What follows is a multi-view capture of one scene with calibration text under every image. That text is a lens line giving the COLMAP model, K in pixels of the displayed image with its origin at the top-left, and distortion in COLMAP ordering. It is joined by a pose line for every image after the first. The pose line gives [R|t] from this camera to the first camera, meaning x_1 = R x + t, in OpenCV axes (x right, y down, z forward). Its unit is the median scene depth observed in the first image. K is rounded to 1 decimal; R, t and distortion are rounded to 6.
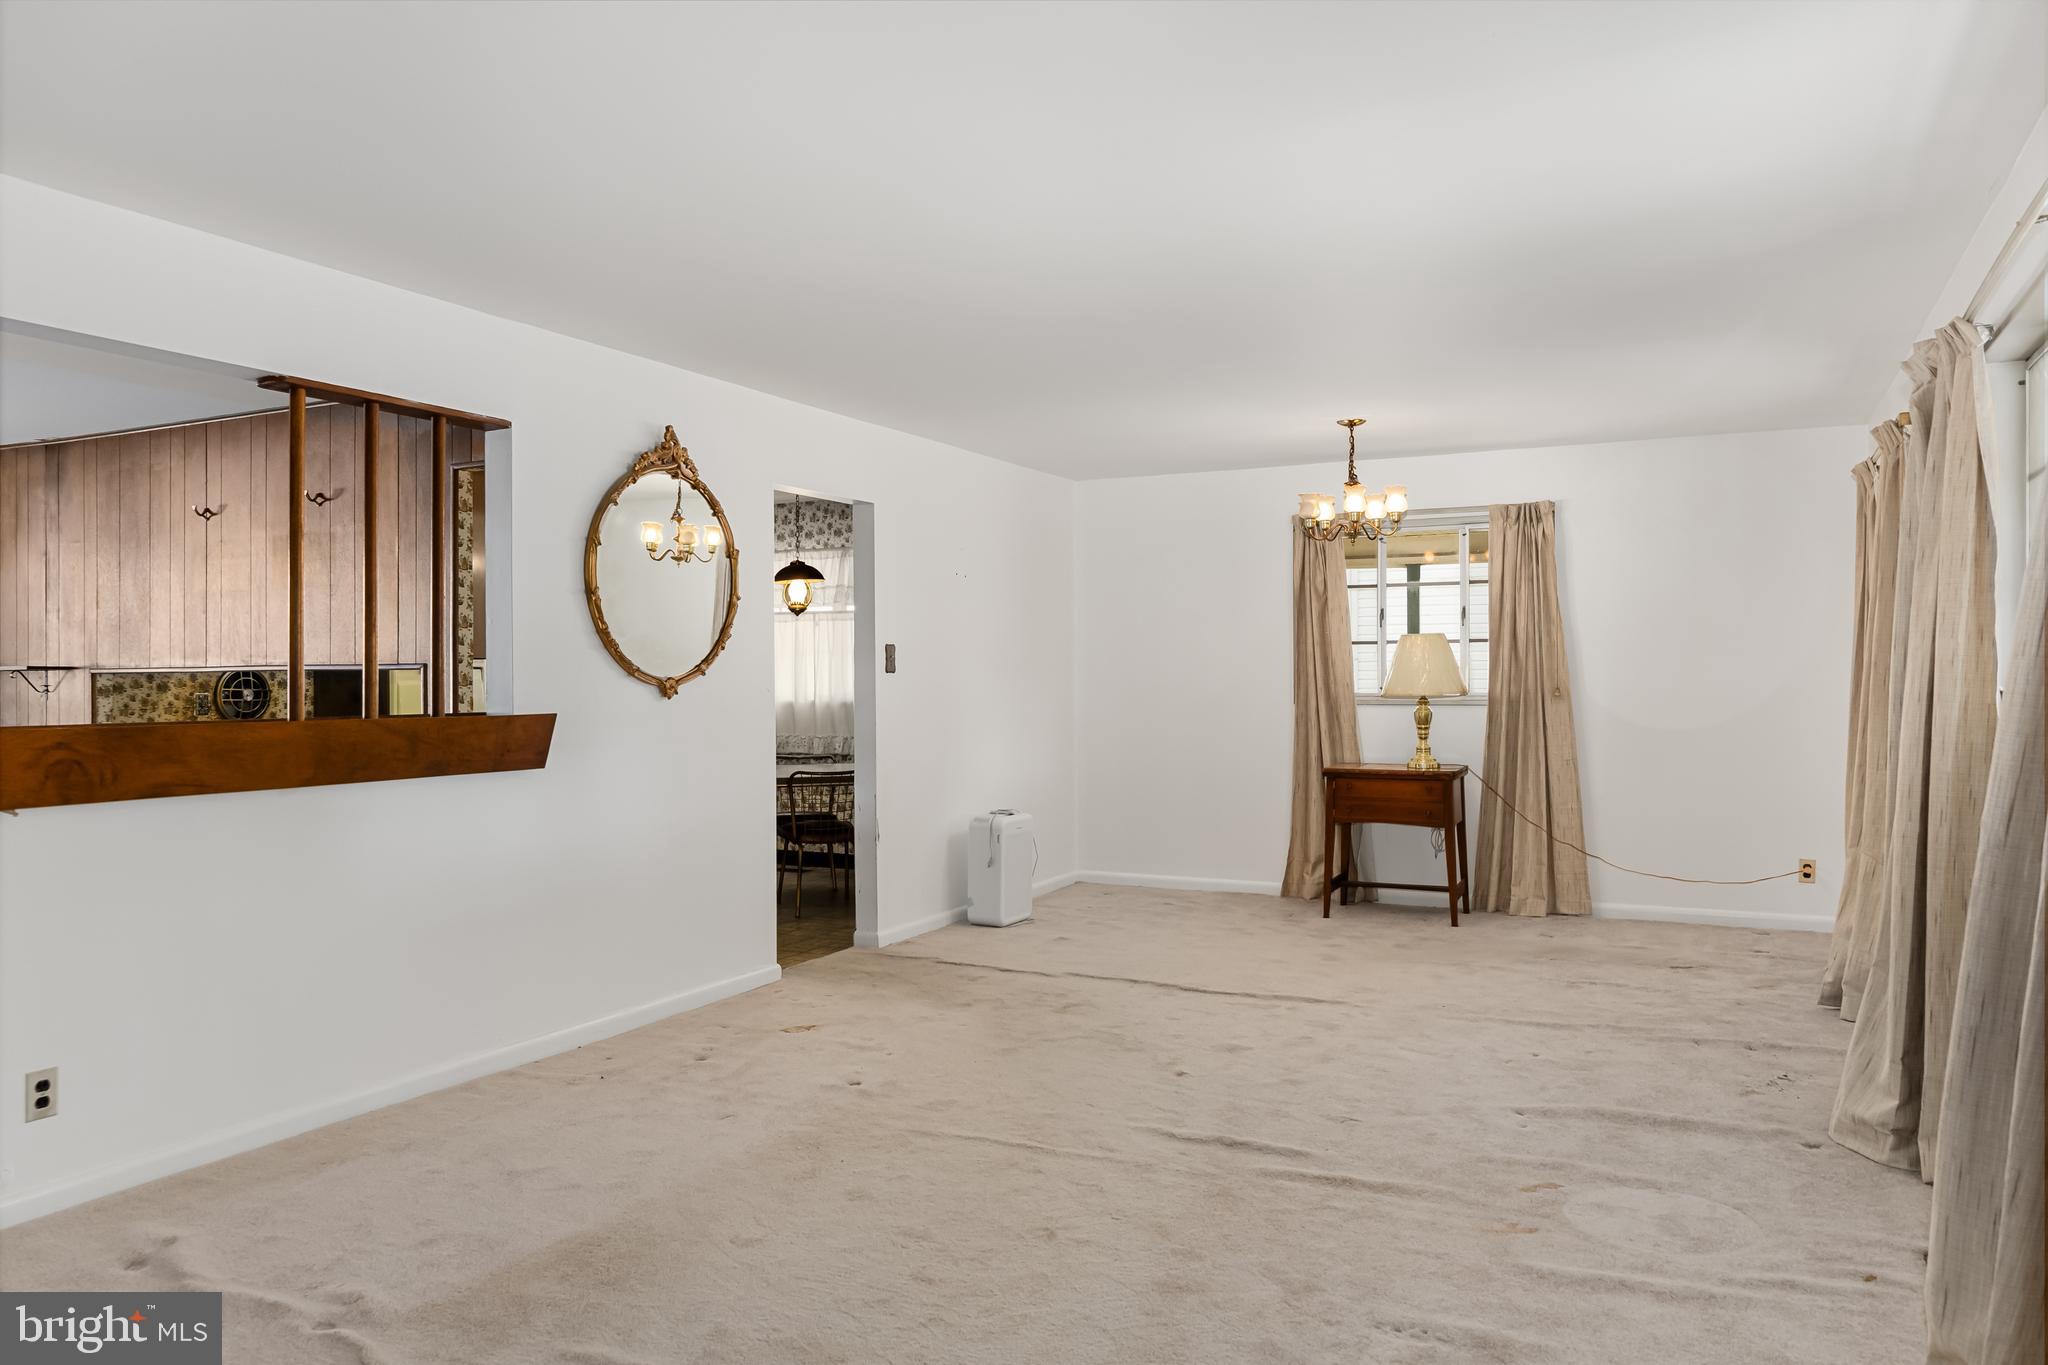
lens RADIAL K [[1435.3, 0, 1030.4], [0, 1435.3, 678.2], [0, 0, 1]] dist [0.008226, 0.000893]
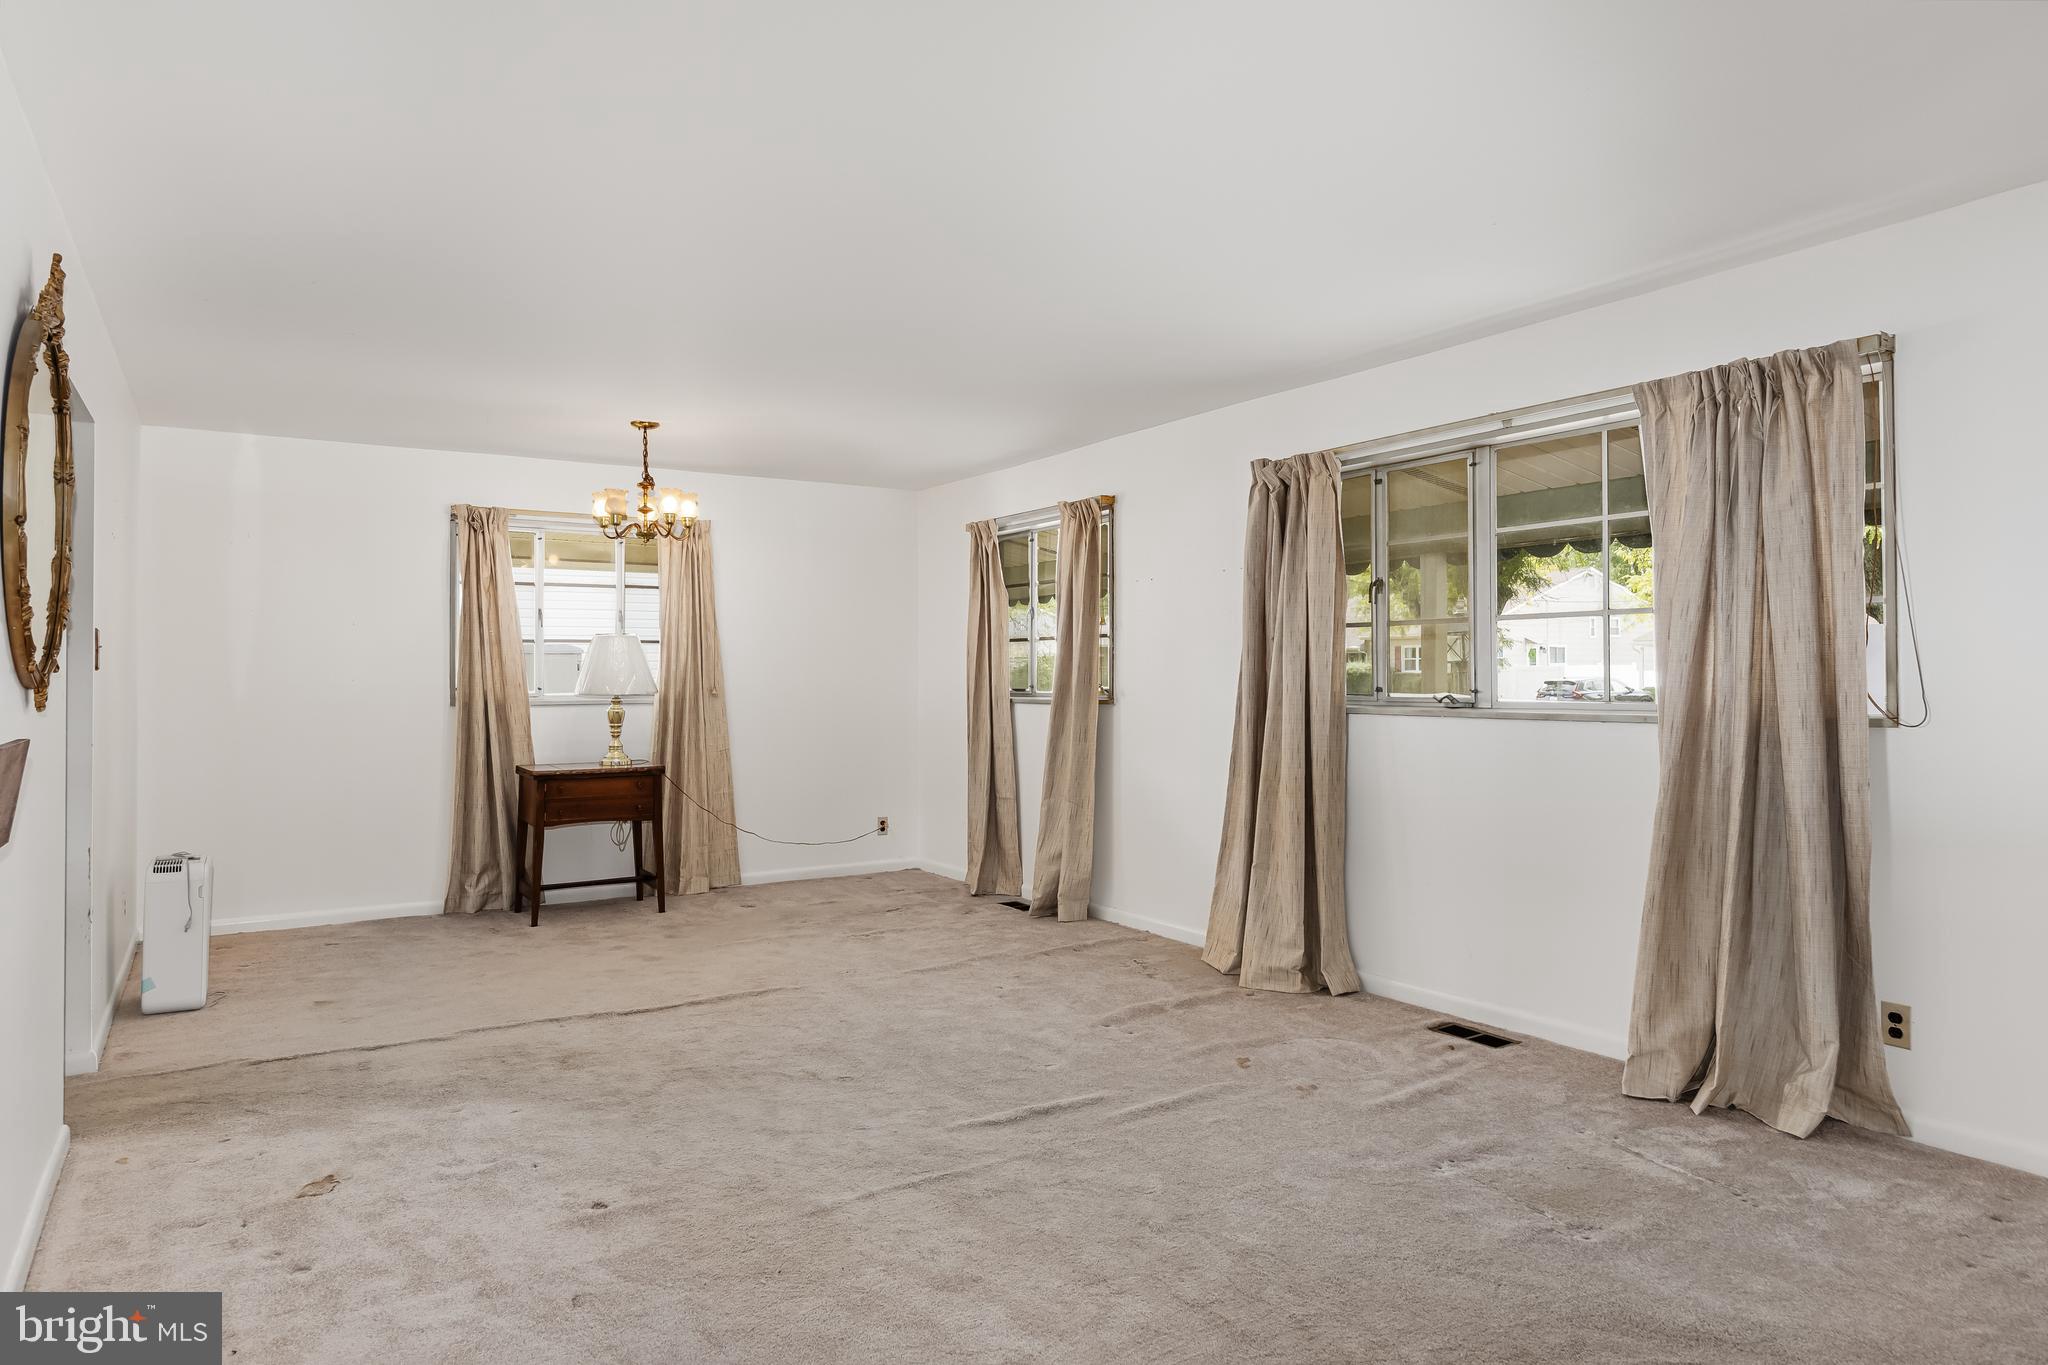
lens RADIAL K [[1264.2, 0, 1030.2], [0, 1264.2, 682.1], [0, 0, 1]] dist [-0.006053, -0.000410]
pose [[0.506942, -0.002251, 0.861977, -0.360201], [0.001230, 0.999997, 0.001888, 0.001311], [-0.861979, 0.000103, 0.506943, 0.283862]]
